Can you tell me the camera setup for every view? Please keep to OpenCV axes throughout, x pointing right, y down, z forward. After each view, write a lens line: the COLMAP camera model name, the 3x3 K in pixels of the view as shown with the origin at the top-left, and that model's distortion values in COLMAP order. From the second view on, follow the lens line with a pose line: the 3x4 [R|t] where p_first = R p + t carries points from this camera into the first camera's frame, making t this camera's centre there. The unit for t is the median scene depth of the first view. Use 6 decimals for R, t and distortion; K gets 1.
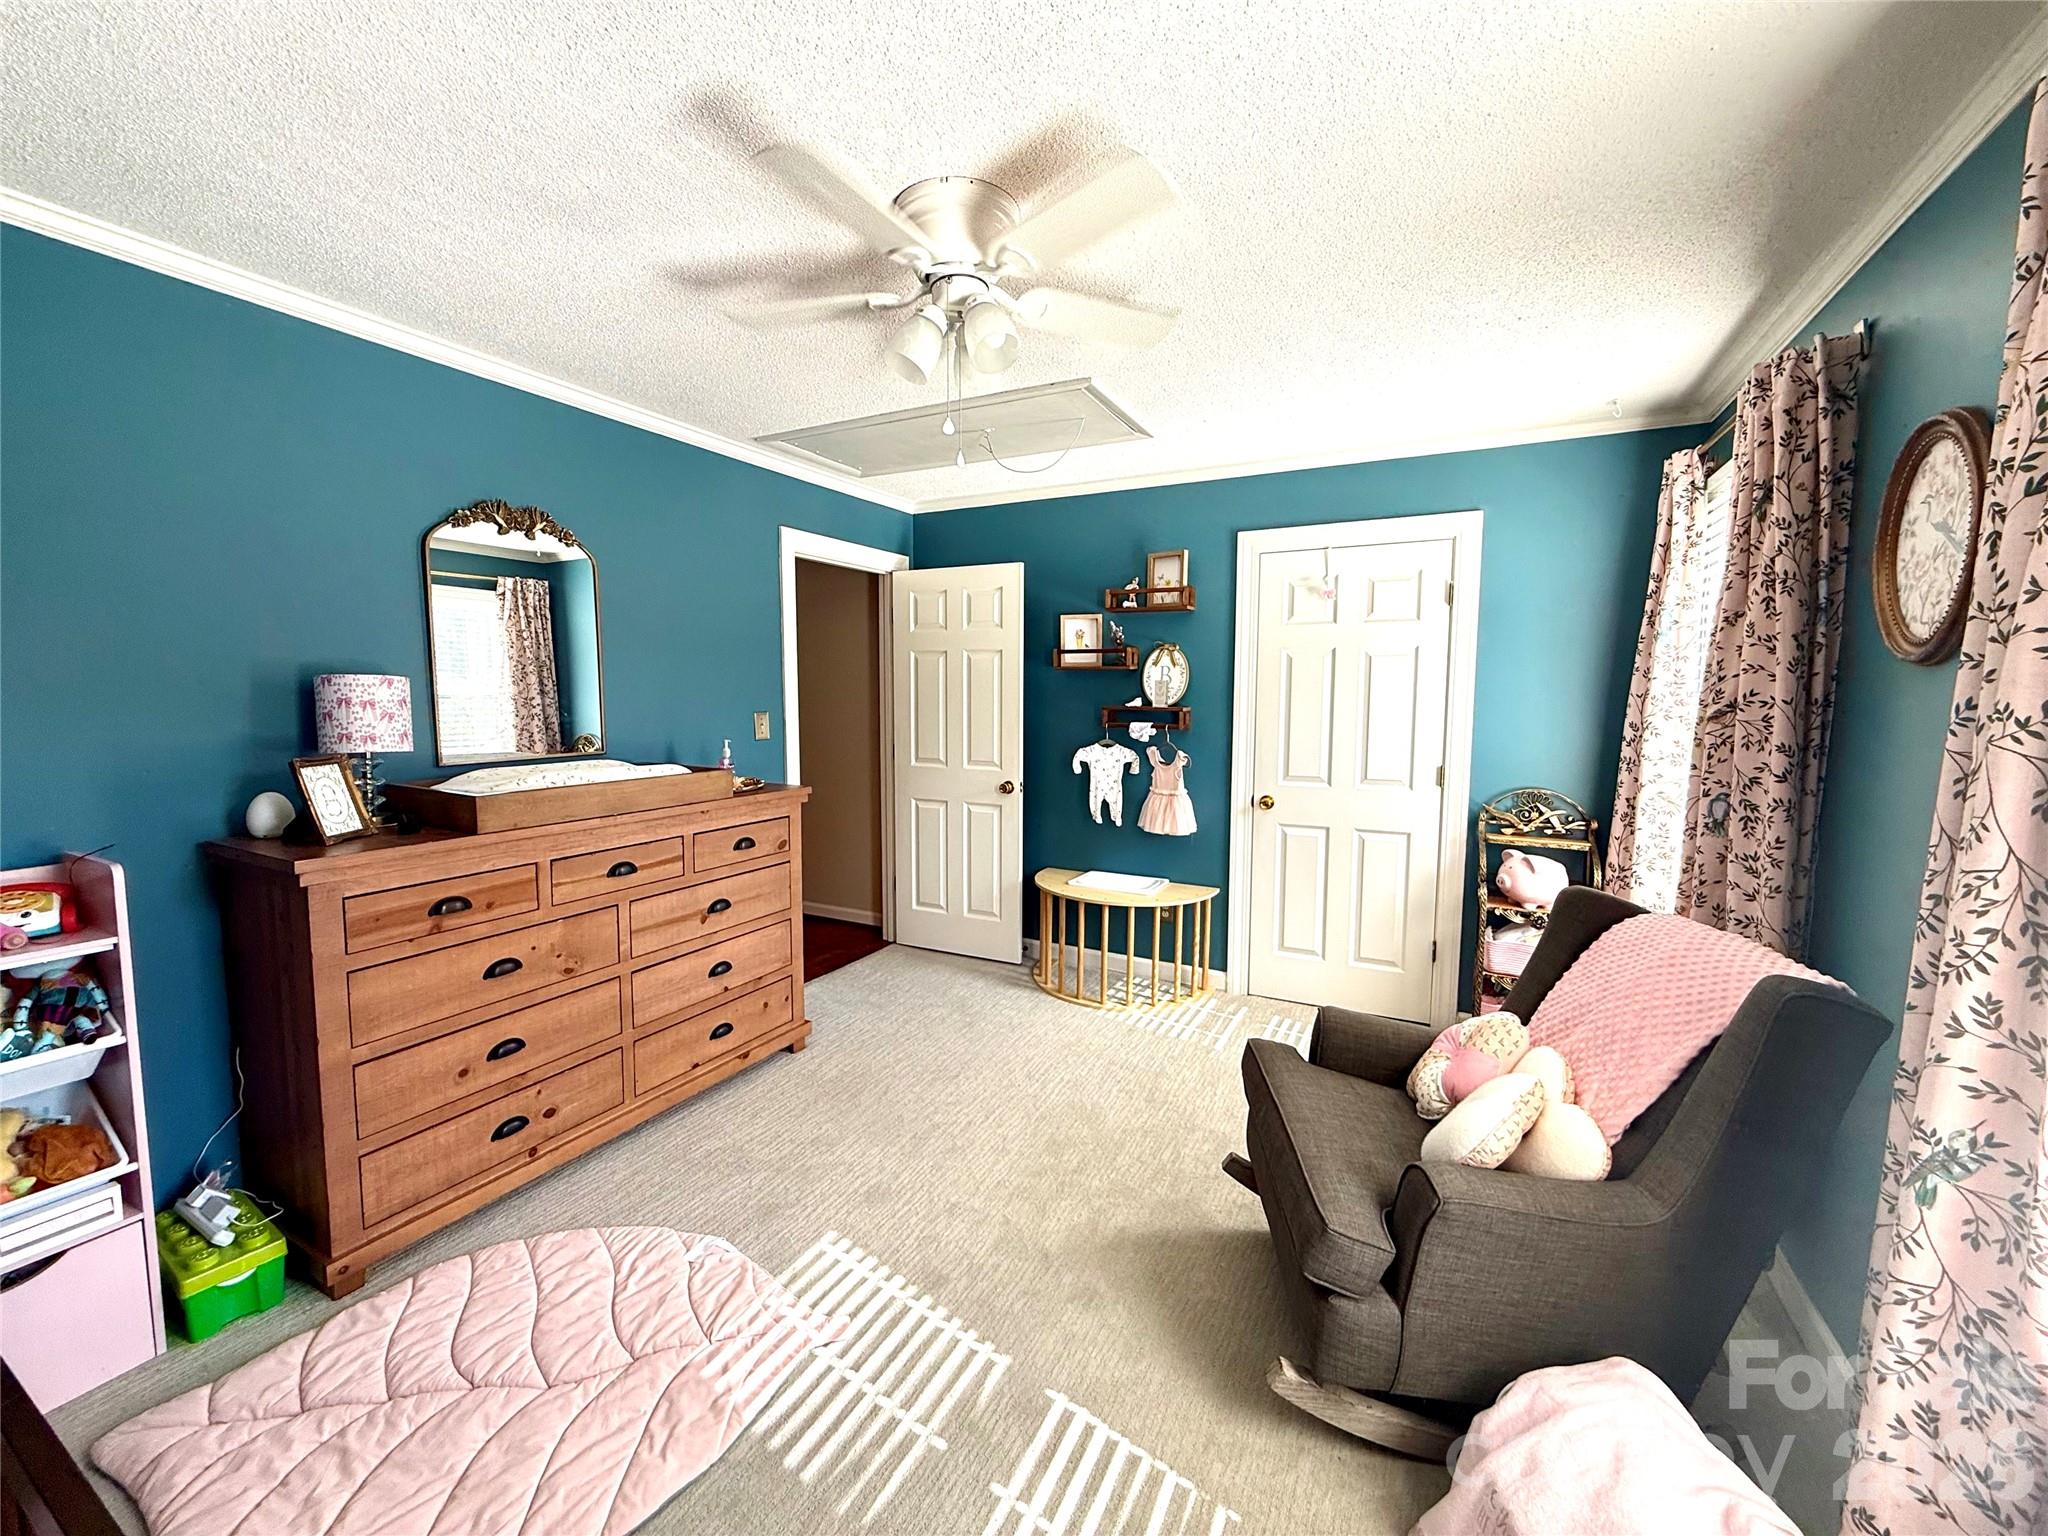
lens RADIAL K [[816.0, 0, 1019.7], [0, 816.0, 770.0], [0, 0, 1]] dist [-0.001166, 0.000016]
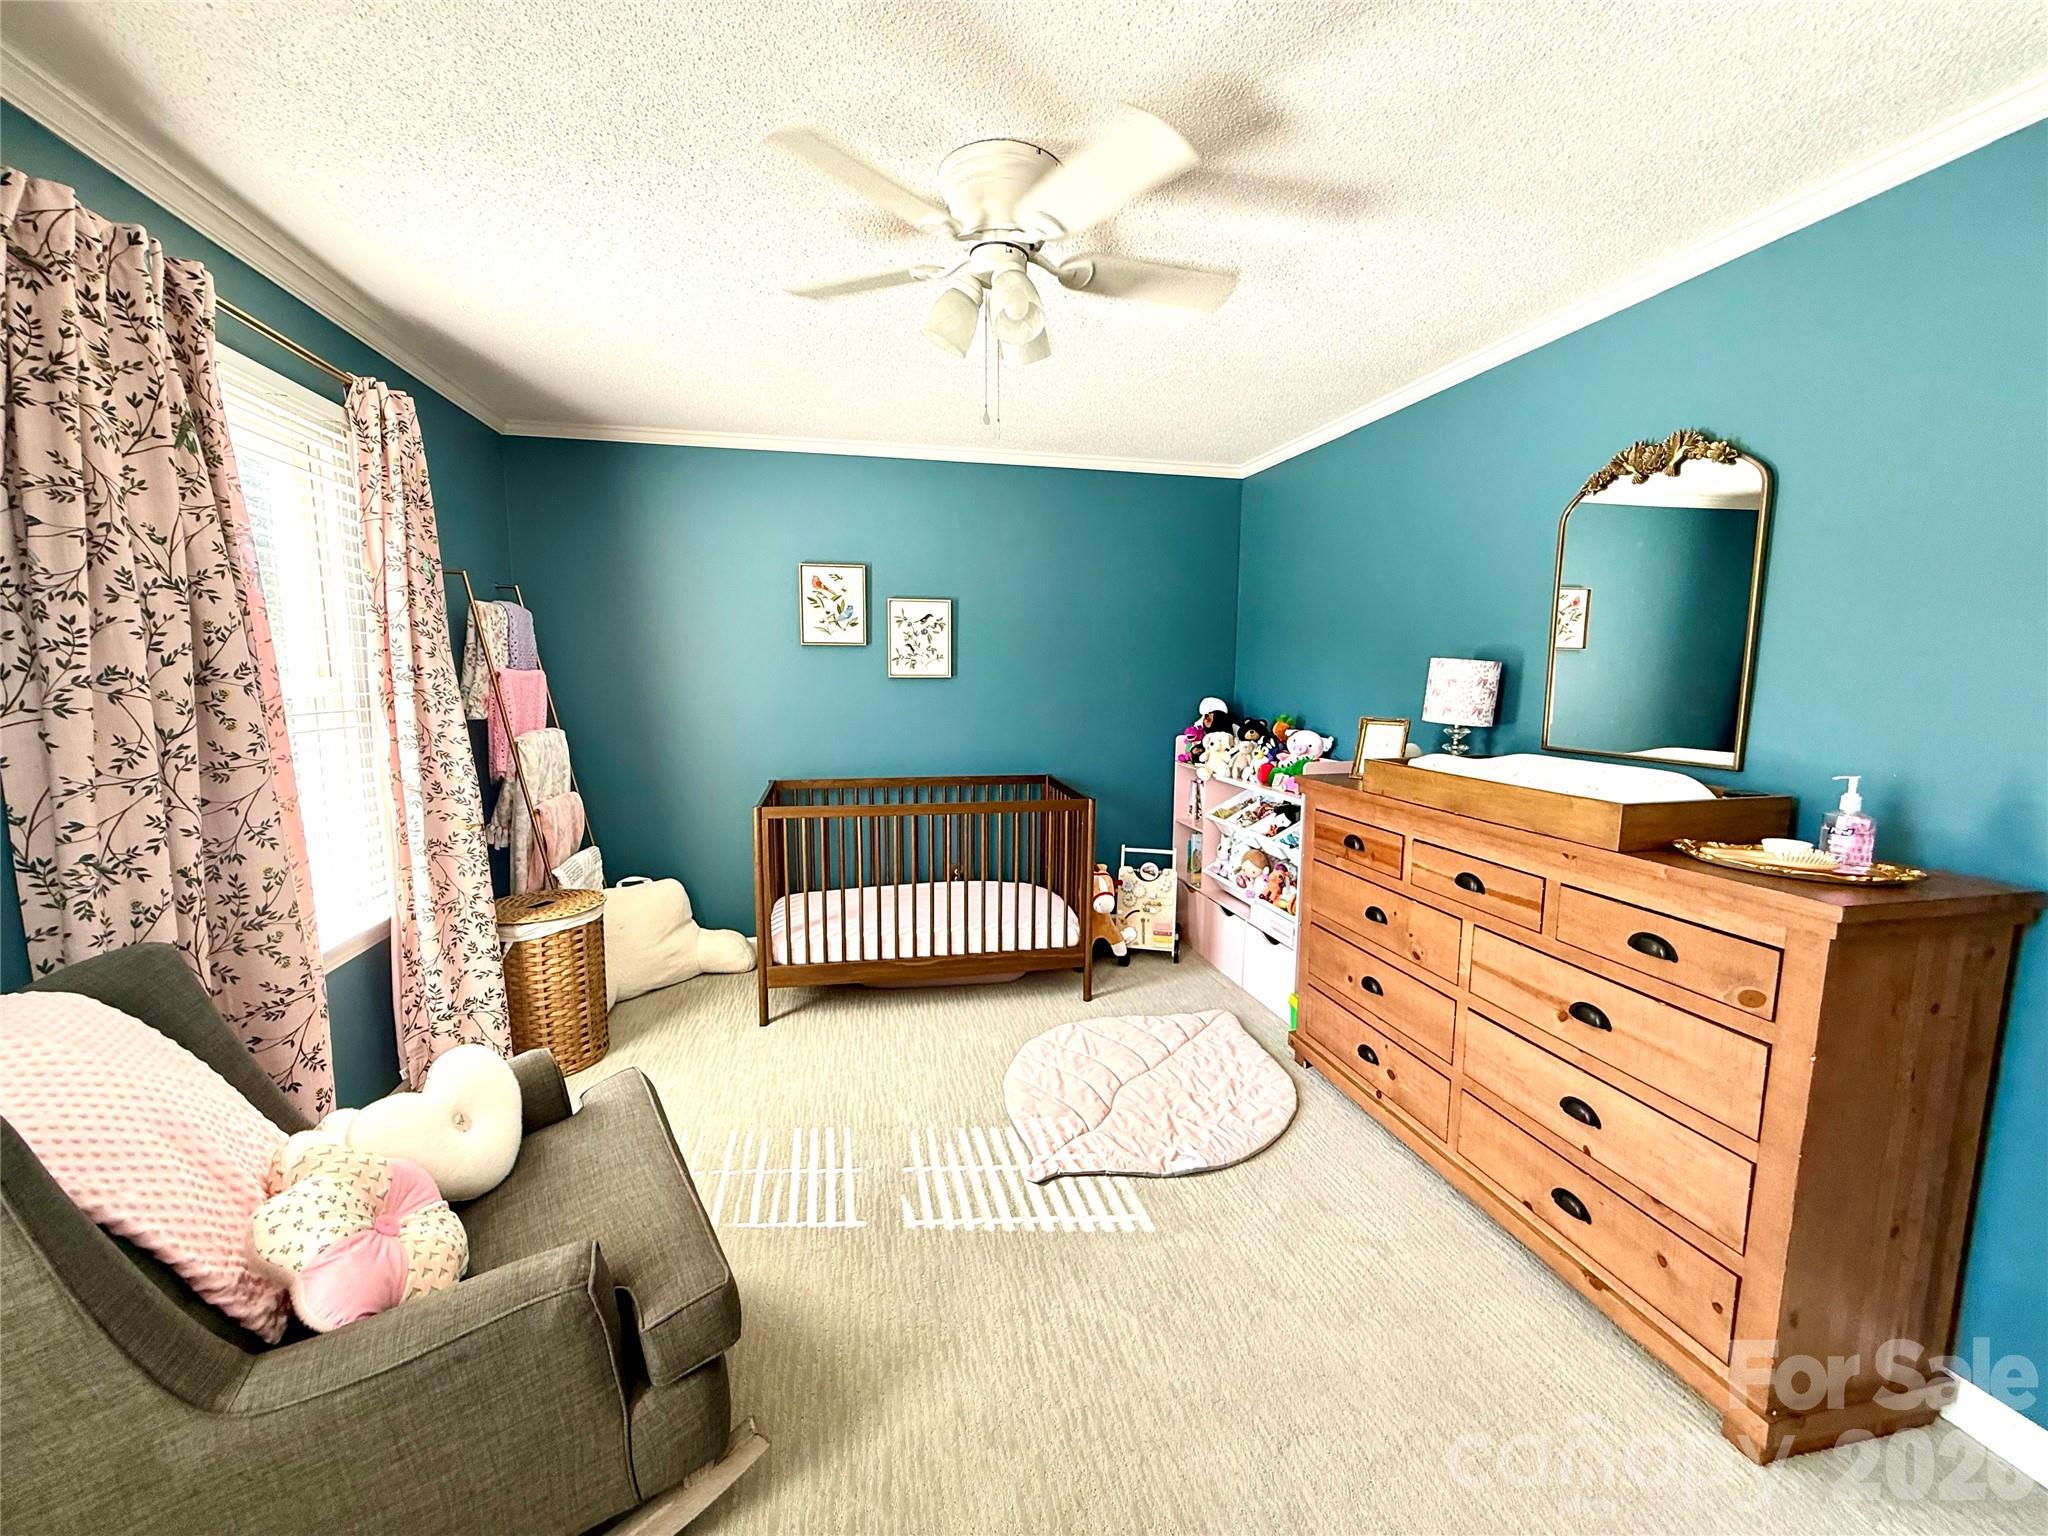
lens RADIAL K [[816.0, 0, 1015.5], [0, 816.0, 759.6], [0, 0, 1]] dist [-0.001166, 0.000016]
pose [[-0.759633, 0.064595, -0.647136, 0.412979], [-0.074242, 0.979937, 0.184962, -0.125151], [0.646101, 0.188548, -0.739597, 1.288187]]
